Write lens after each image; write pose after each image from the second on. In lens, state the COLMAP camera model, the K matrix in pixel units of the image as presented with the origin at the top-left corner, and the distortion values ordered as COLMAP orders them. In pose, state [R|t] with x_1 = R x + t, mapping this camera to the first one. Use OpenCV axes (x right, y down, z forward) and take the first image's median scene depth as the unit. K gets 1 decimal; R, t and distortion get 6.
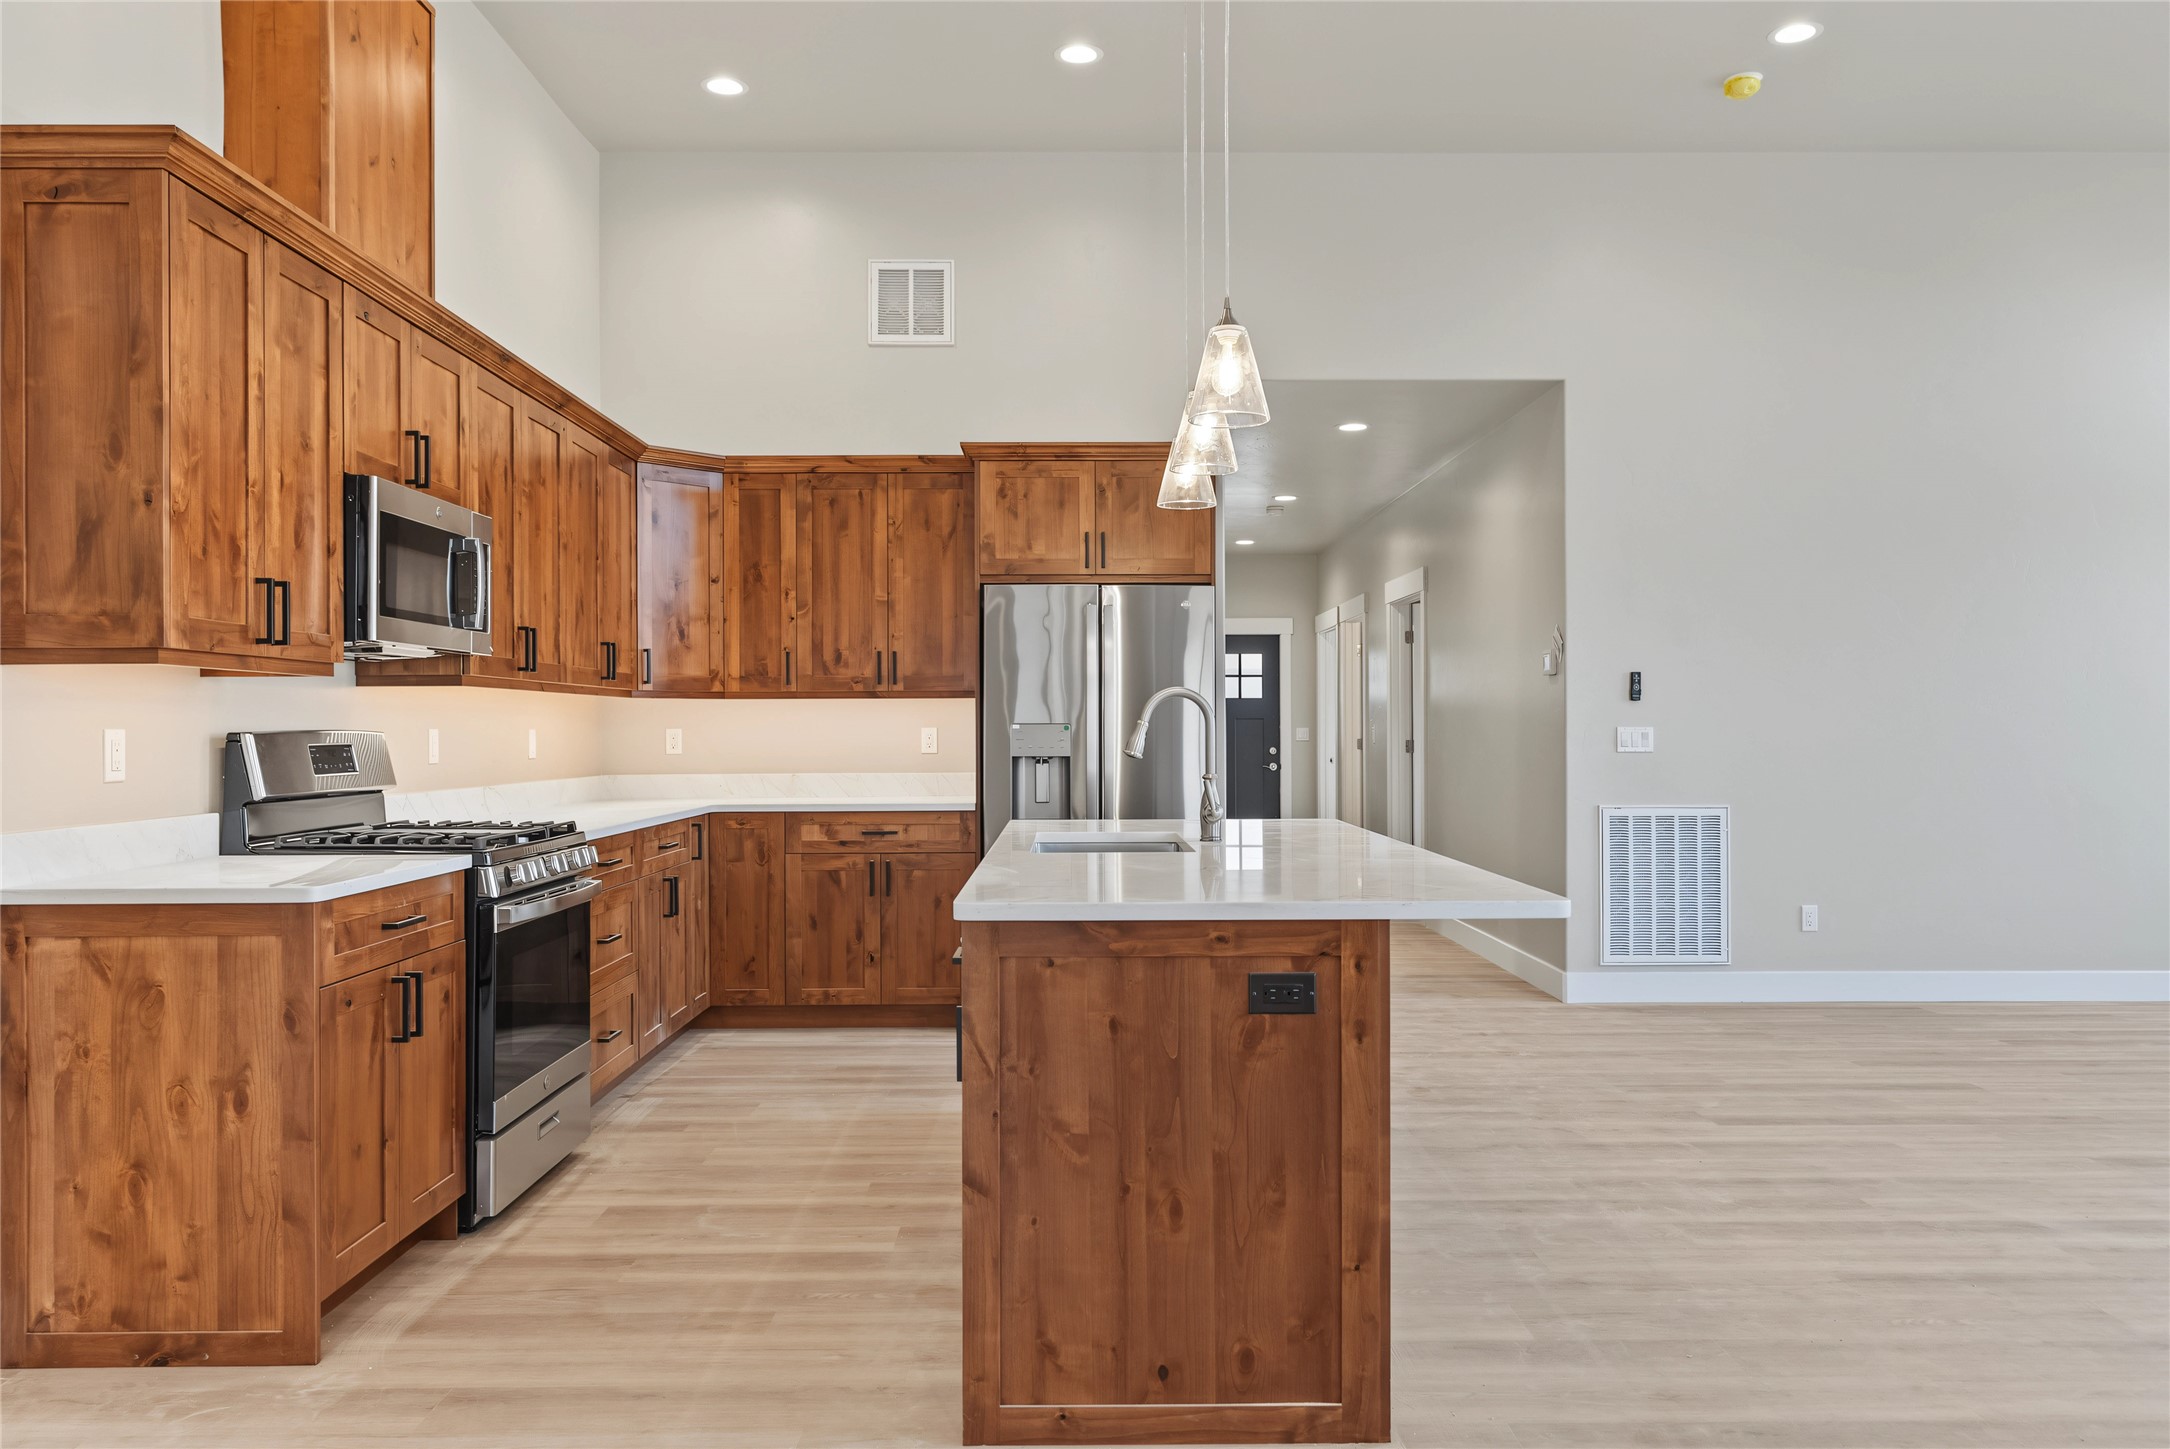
lens RADIAL K [[1557.5, 0, 1087.6], [0, 1557.5, 727.3], [0, 0, 1]] dist [0.002578, 0.003748]
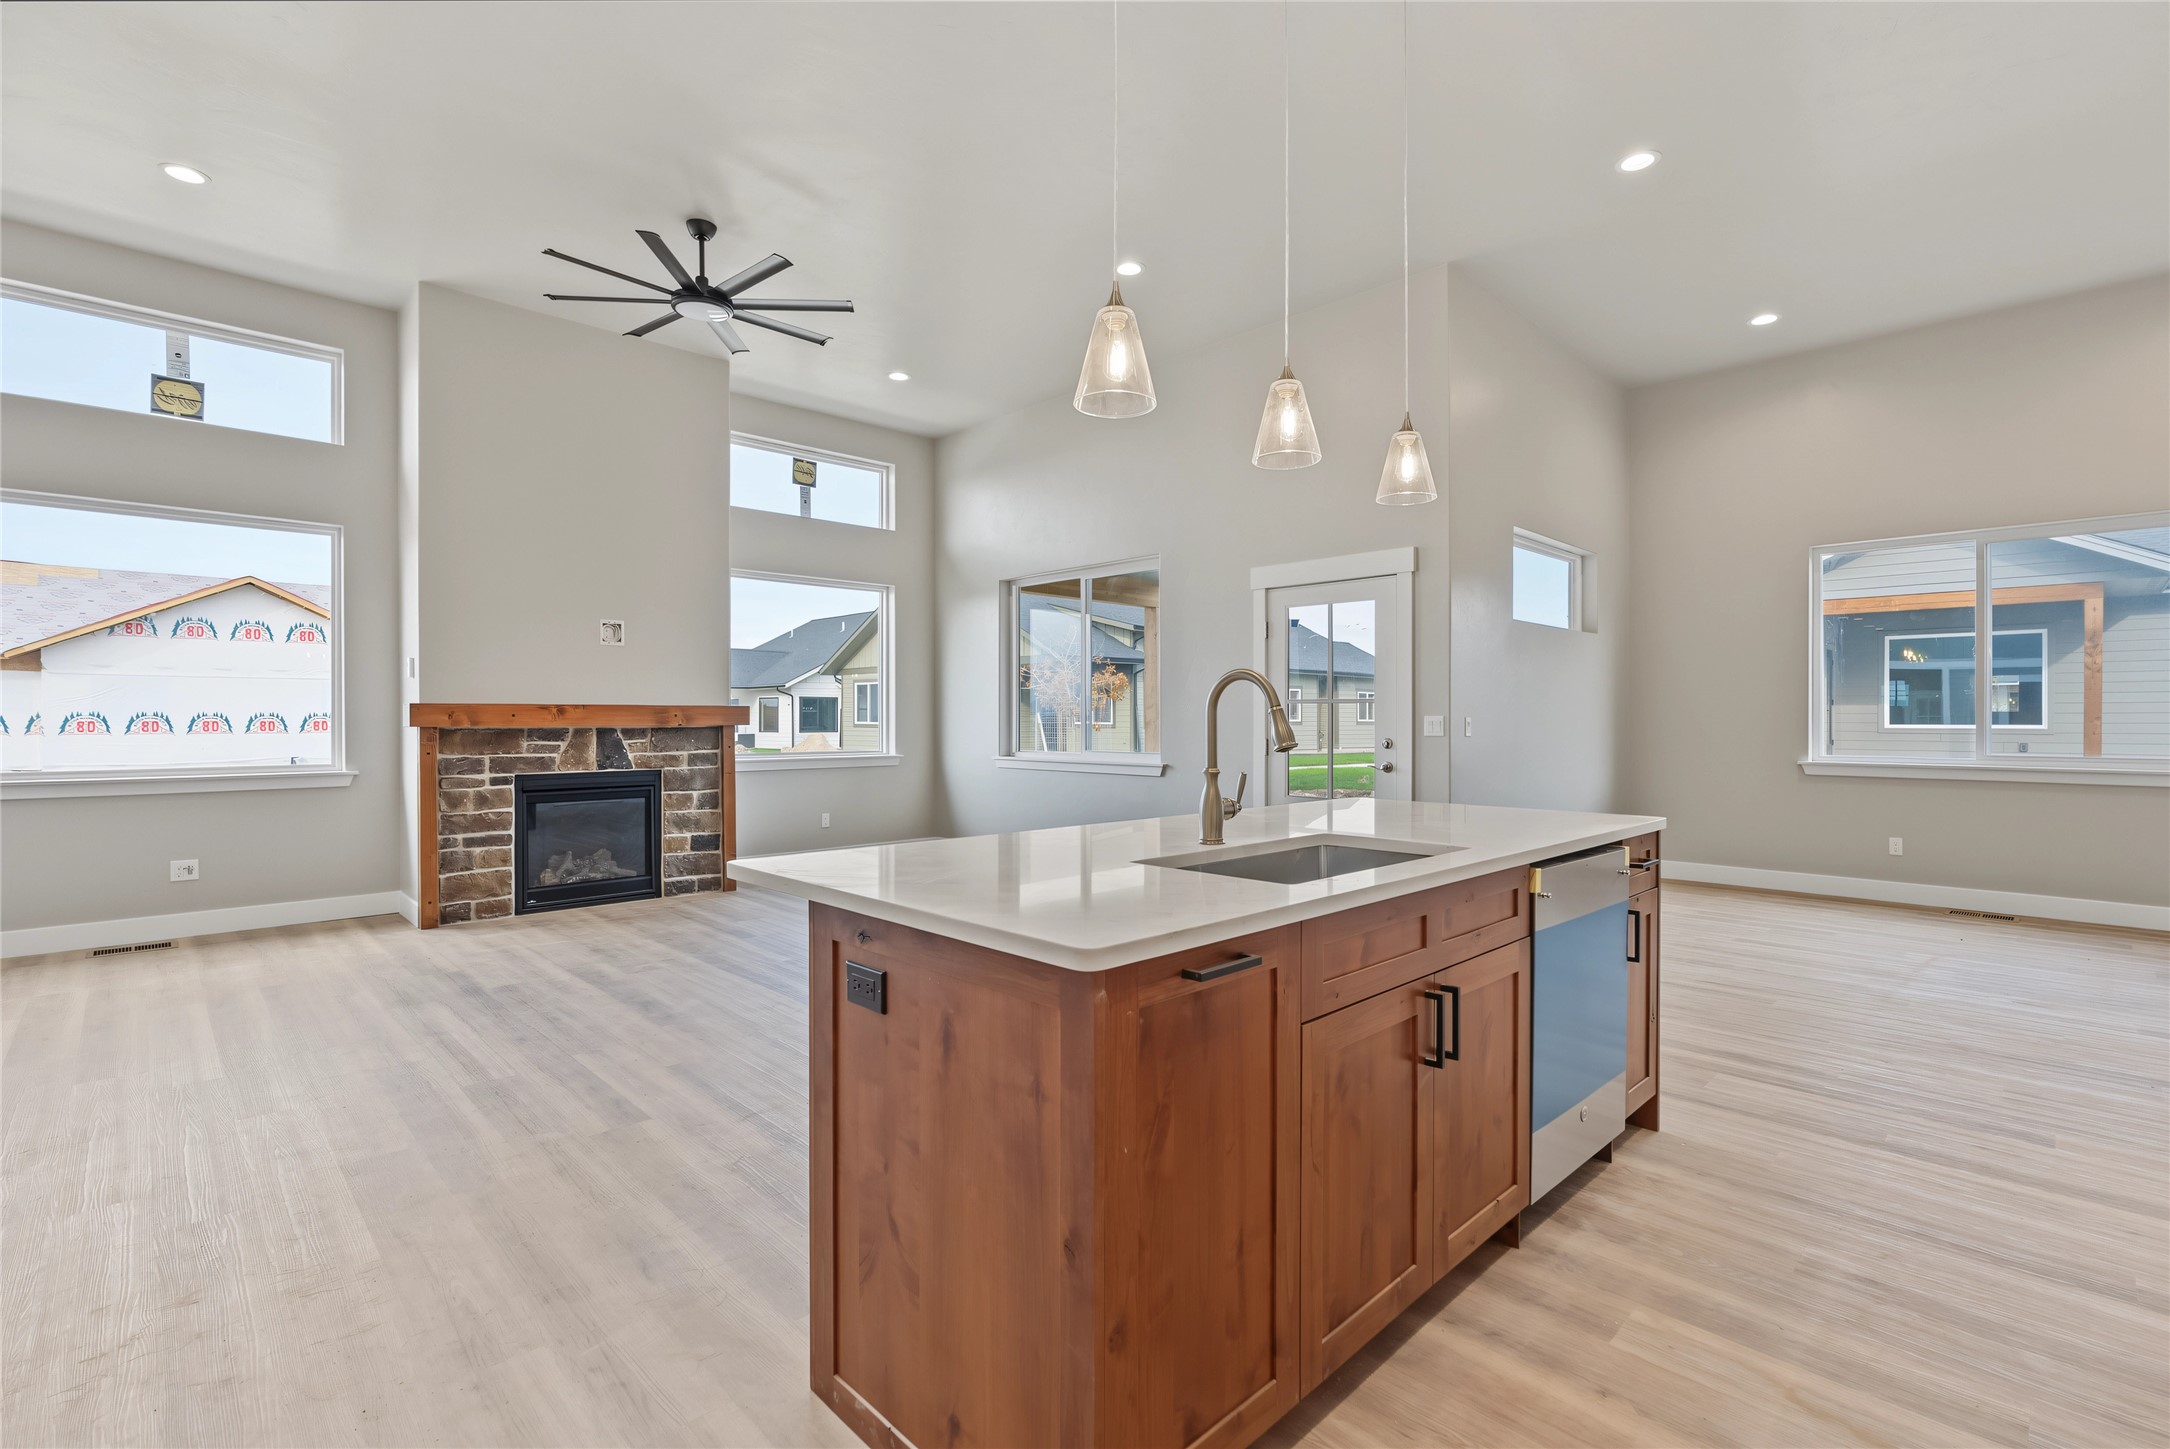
lens RADIAL K [[987.0, 0, 1083.9], [0, 987.0, 719.5], [0, 0, 1]] dist [-0.012734, 0.004885]
pose [[-0.687827, 0.002694, 0.725869, -0.269293], [0.002077, 0.999996, -0.001742, 0.002942], [-0.725871, 0.000309, -0.687830, 1.379276]]
